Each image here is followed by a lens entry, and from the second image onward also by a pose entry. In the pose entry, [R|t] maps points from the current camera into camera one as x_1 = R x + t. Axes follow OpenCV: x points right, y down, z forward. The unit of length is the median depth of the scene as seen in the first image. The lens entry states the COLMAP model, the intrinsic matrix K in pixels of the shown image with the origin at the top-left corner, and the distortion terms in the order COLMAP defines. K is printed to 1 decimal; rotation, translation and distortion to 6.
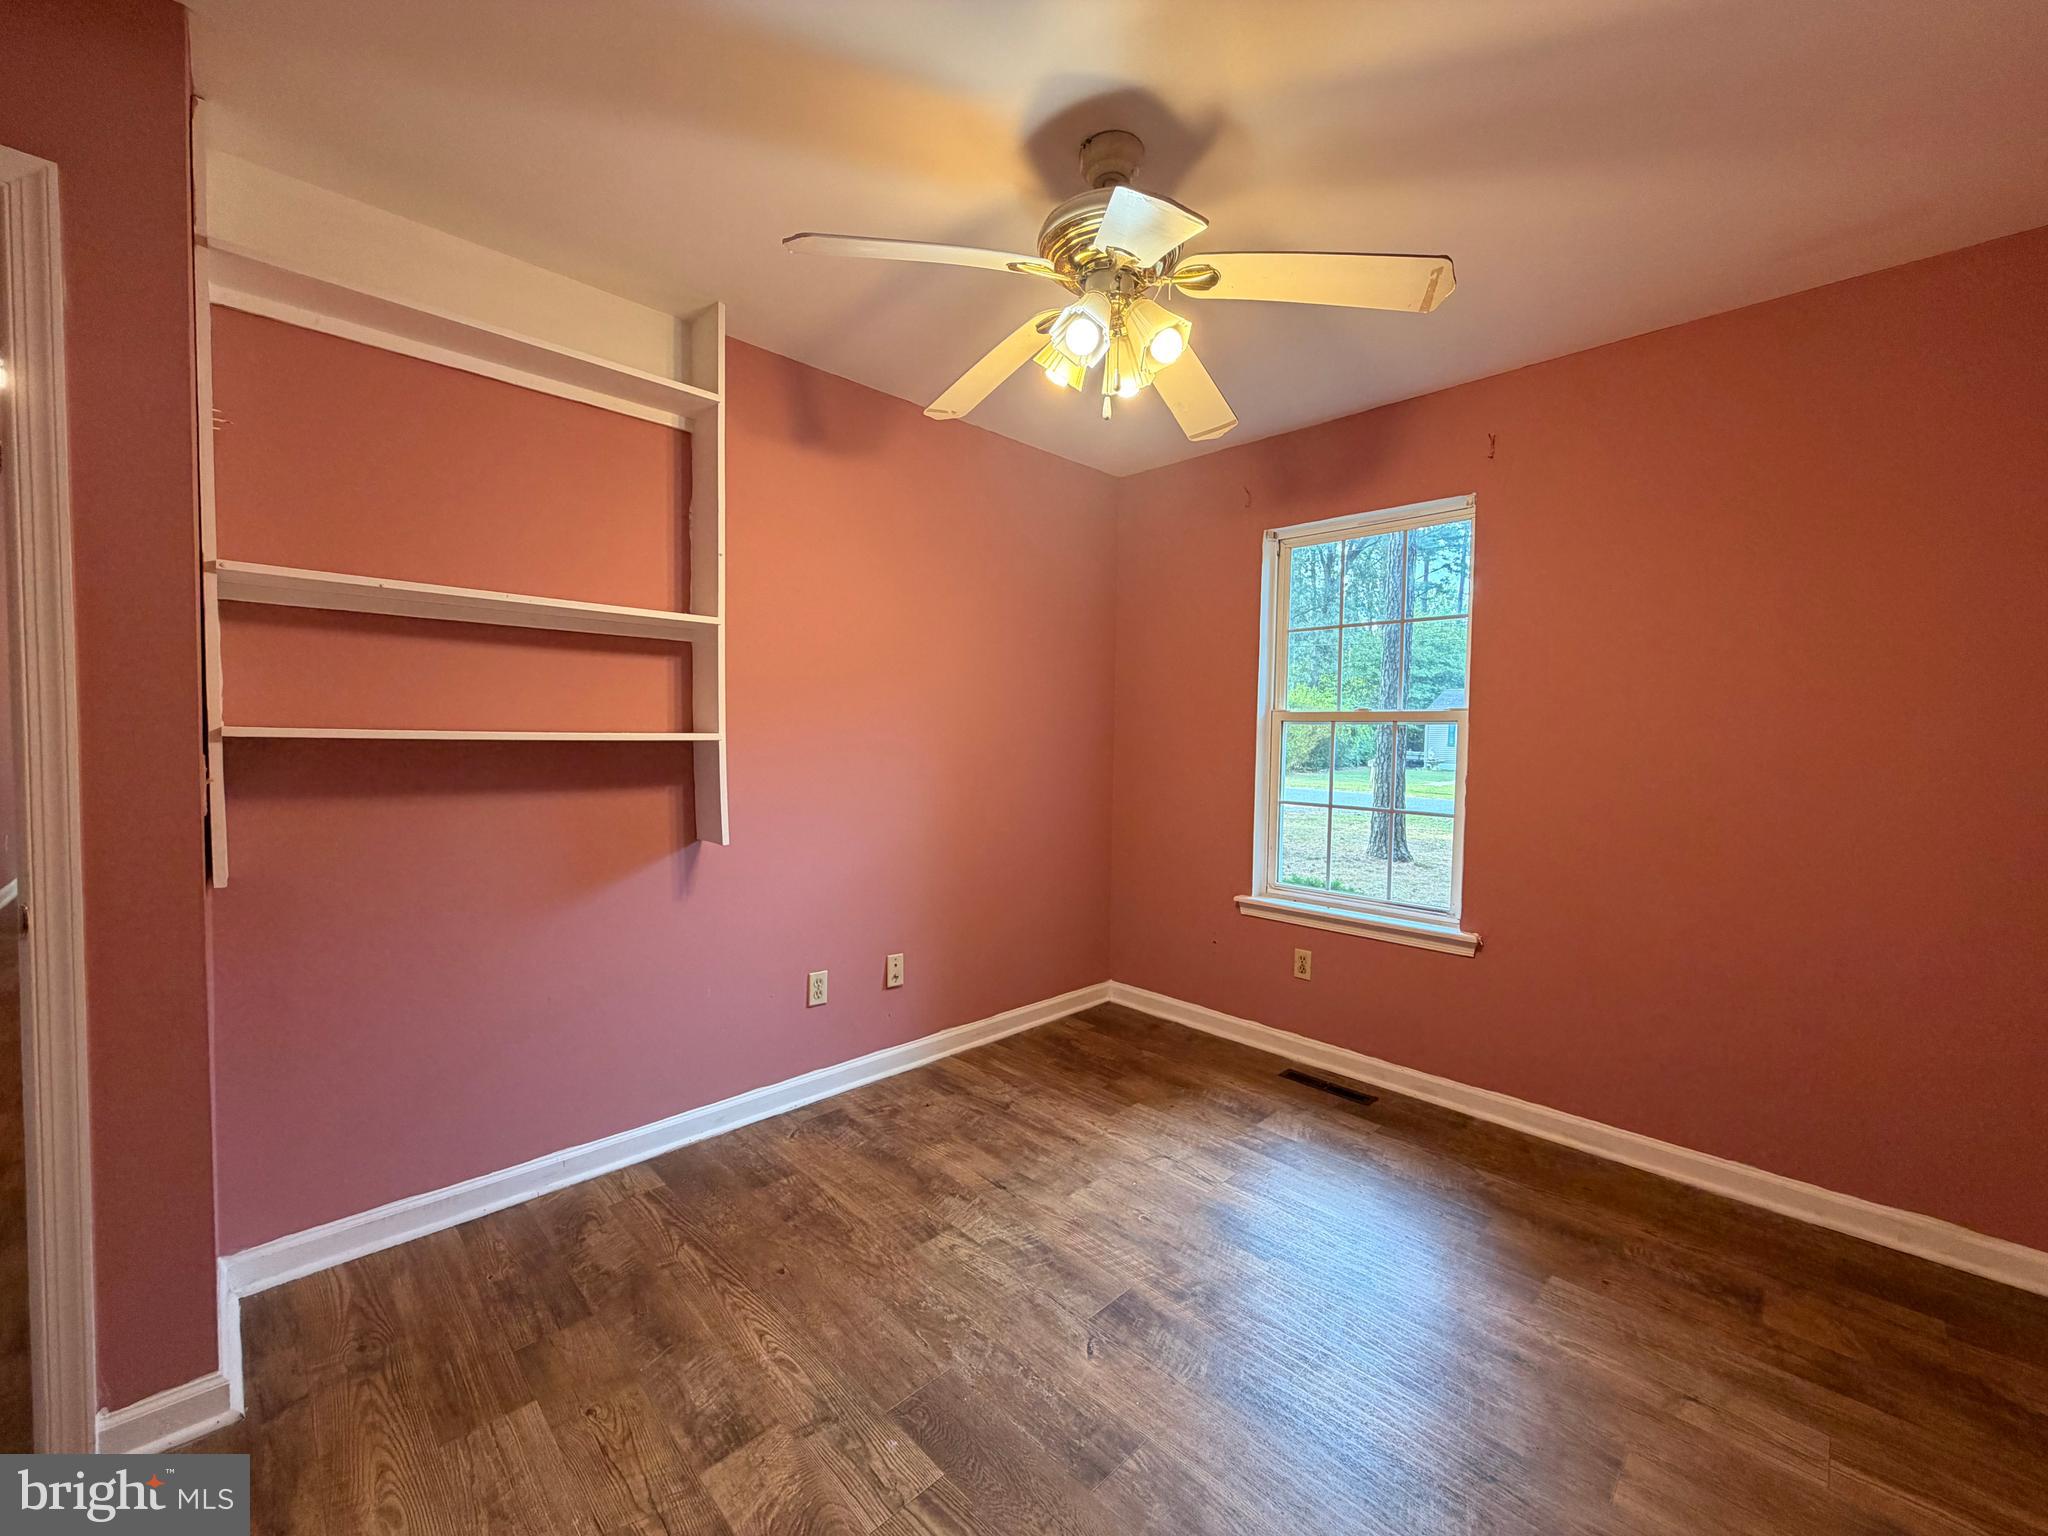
lens RADIAL K [[814.9, 0, 1017.1], [0, 814.9, 772.1], [0, 0, 1]] dist [-0.001103, -0.000156]
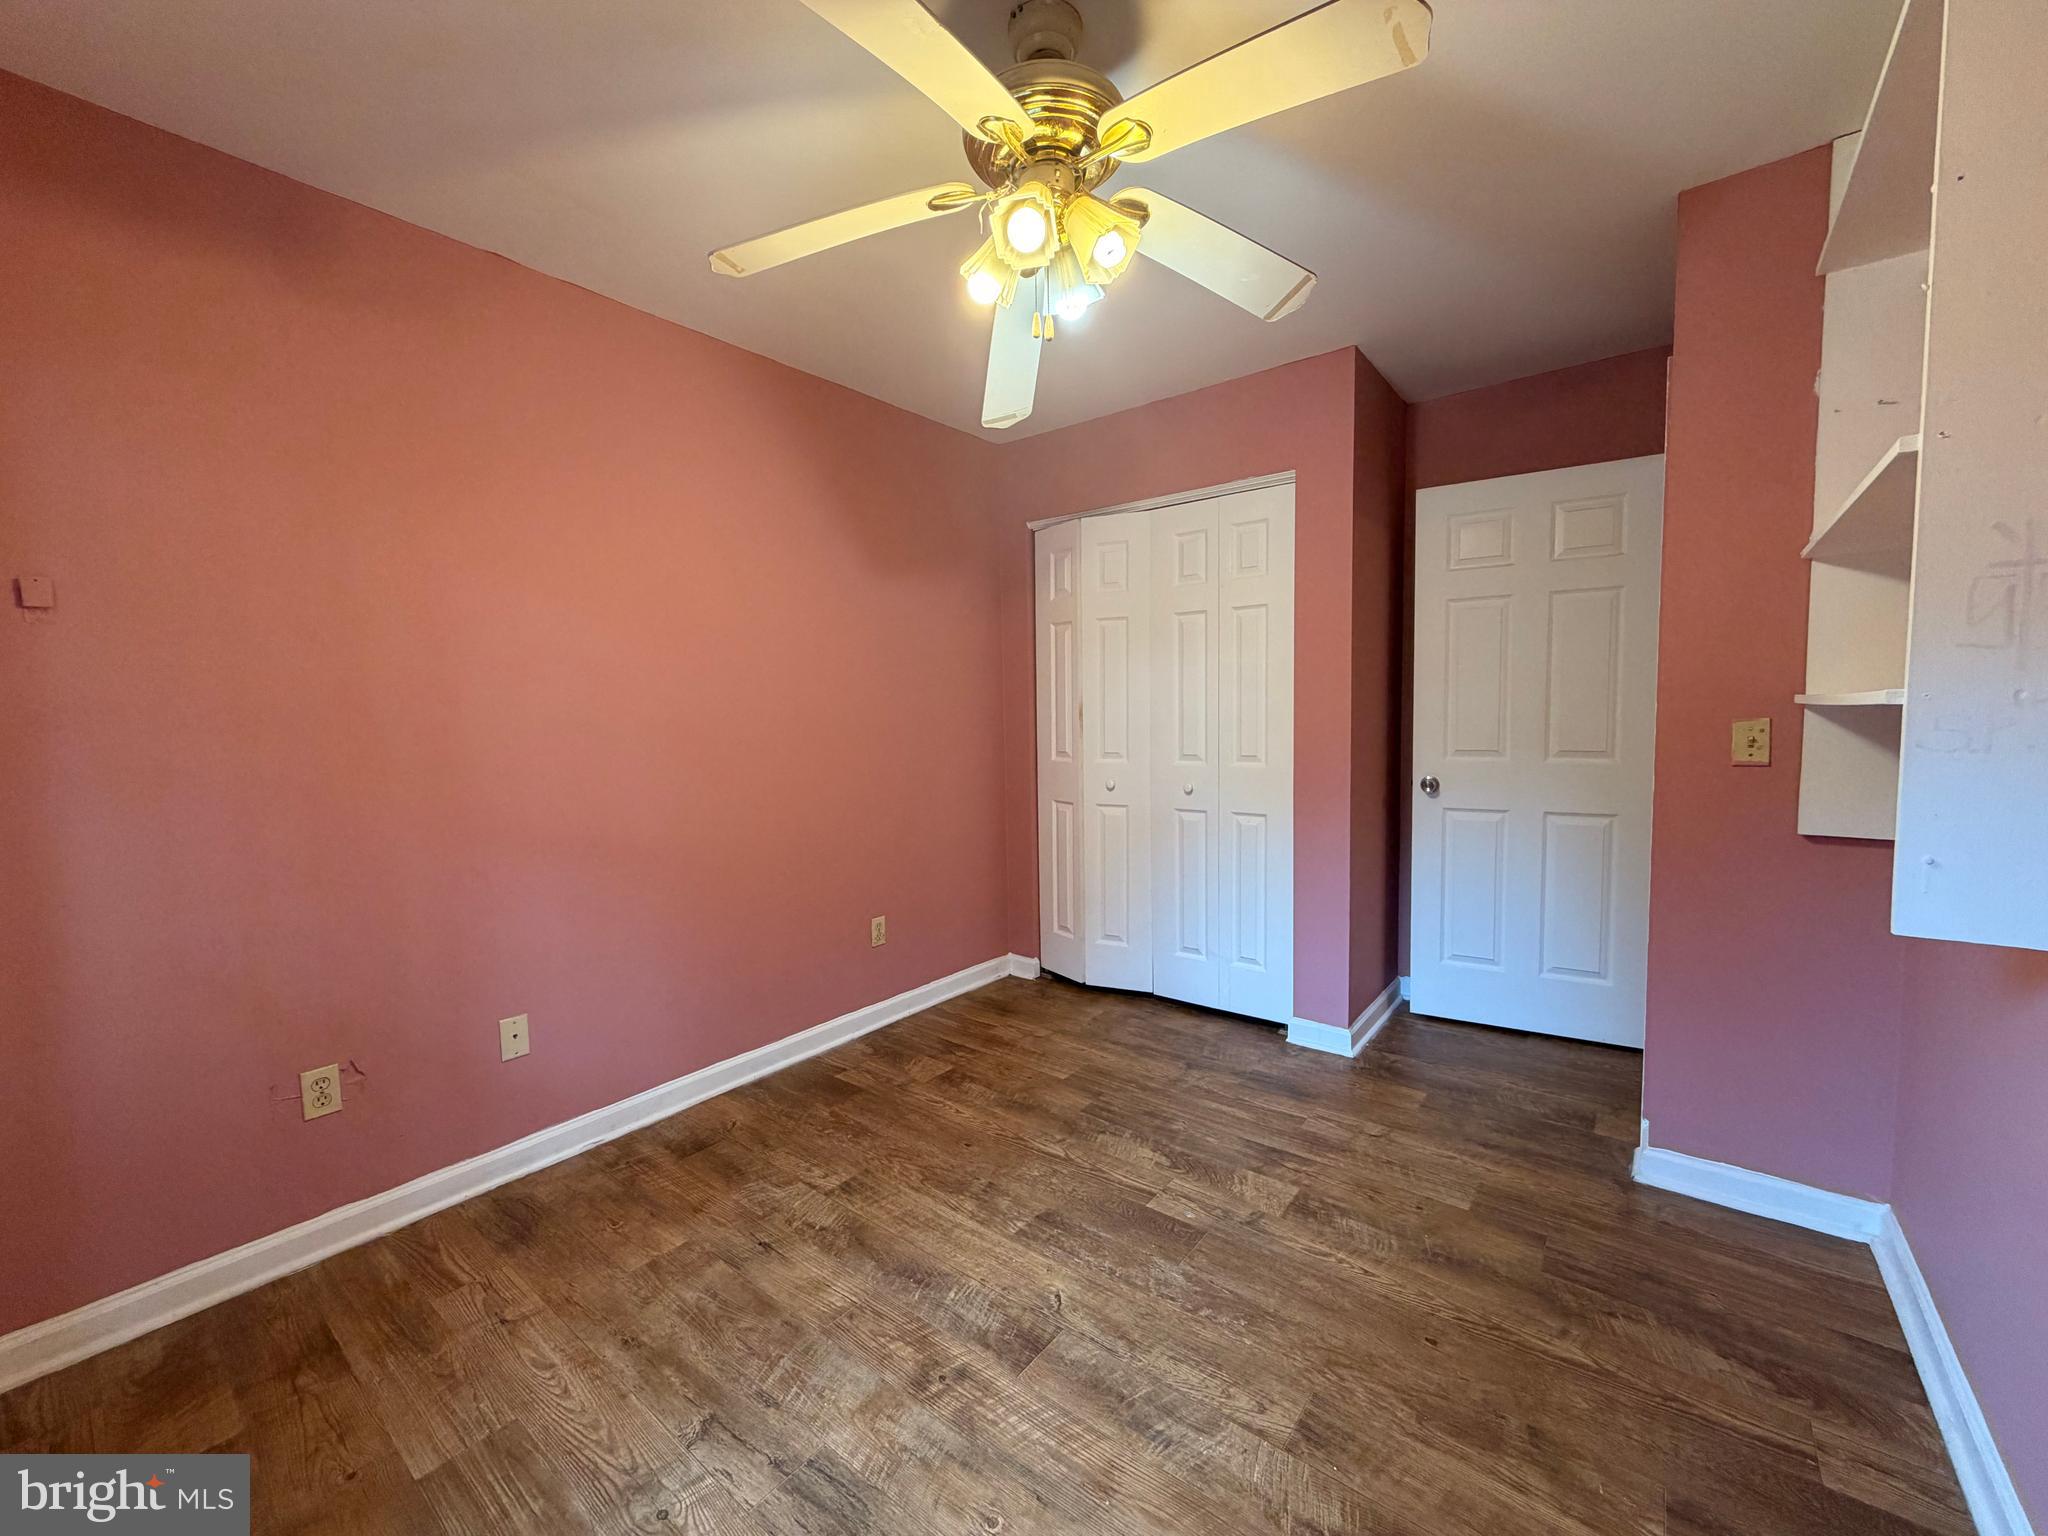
lens RADIAL K [[812.8, 0, 1016.1], [0, 812.8, 763.7], [0, 0, 1]] dist [-0.002026, -0.000117]
pose [[-0.992240, 0.009506, -0.123971, 0.245067], [-0.003333, 0.994681, 0.102946, -0.065878], [0.124290, 0.102560, -0.986931, 1.802471]]
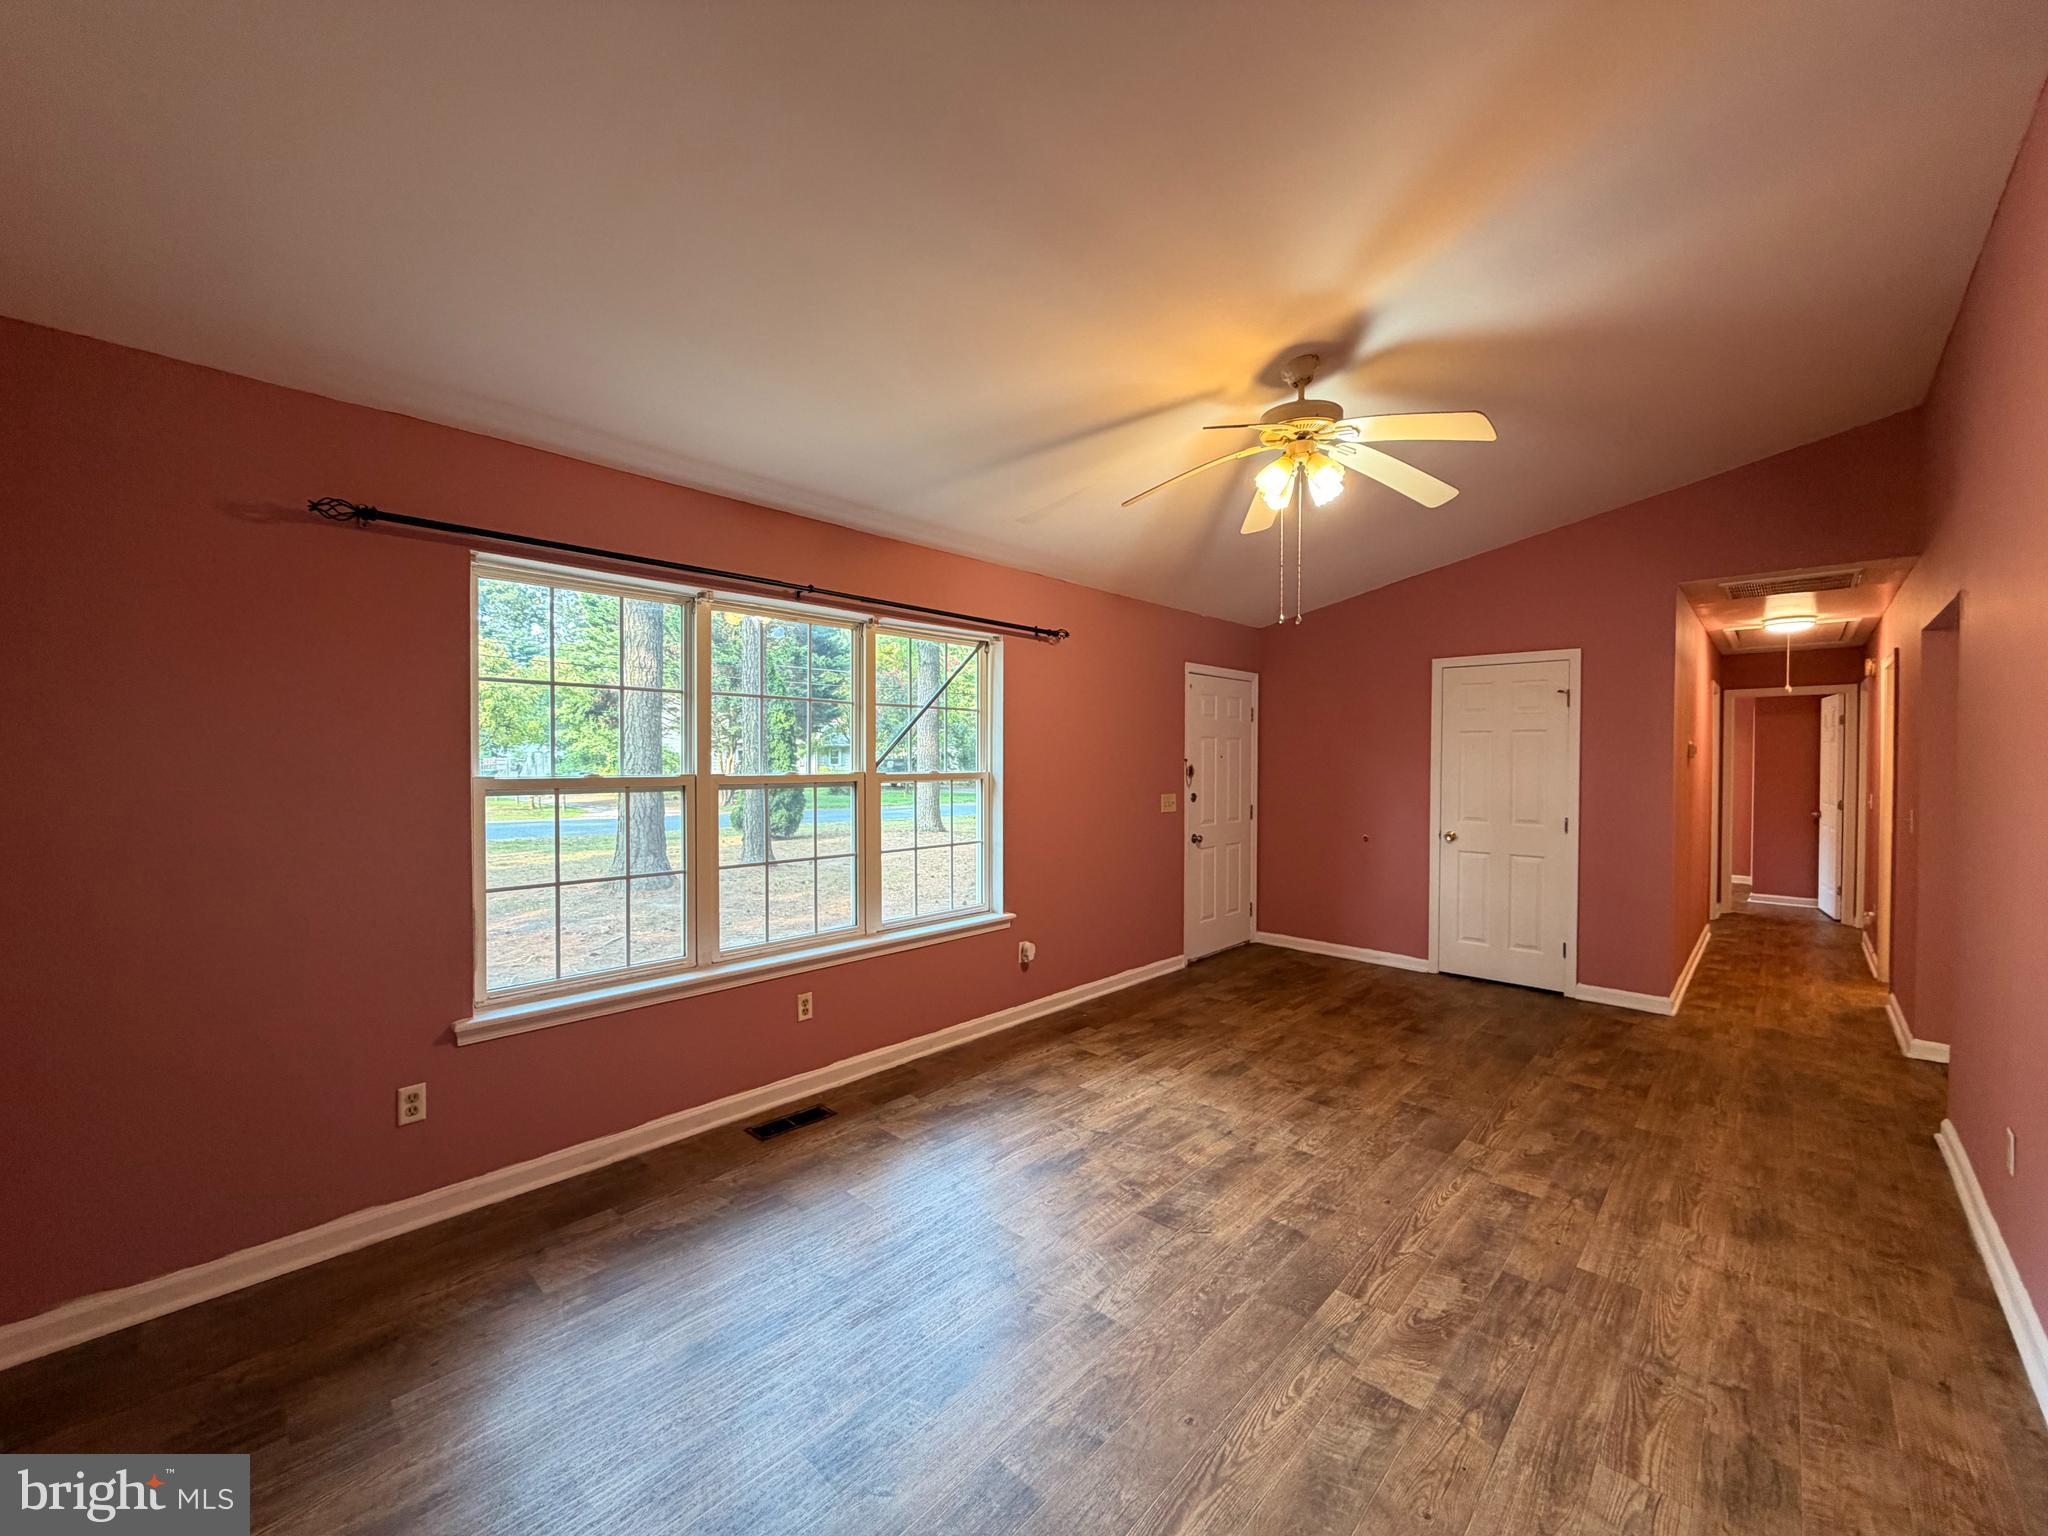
lens RADIAL K [[814.9, 0, 1017.1], [0, 814.9, 772.1], [0, 0, 1]] dist [-0.001103, -0.000156]
pose [[-0.041741, -0.035177, 0.998509, -1.254259], [0.038272, 0.998590, 0.036780, -0.183520], [-0.998395, 0.039750, -0.040336, 1.271314]]
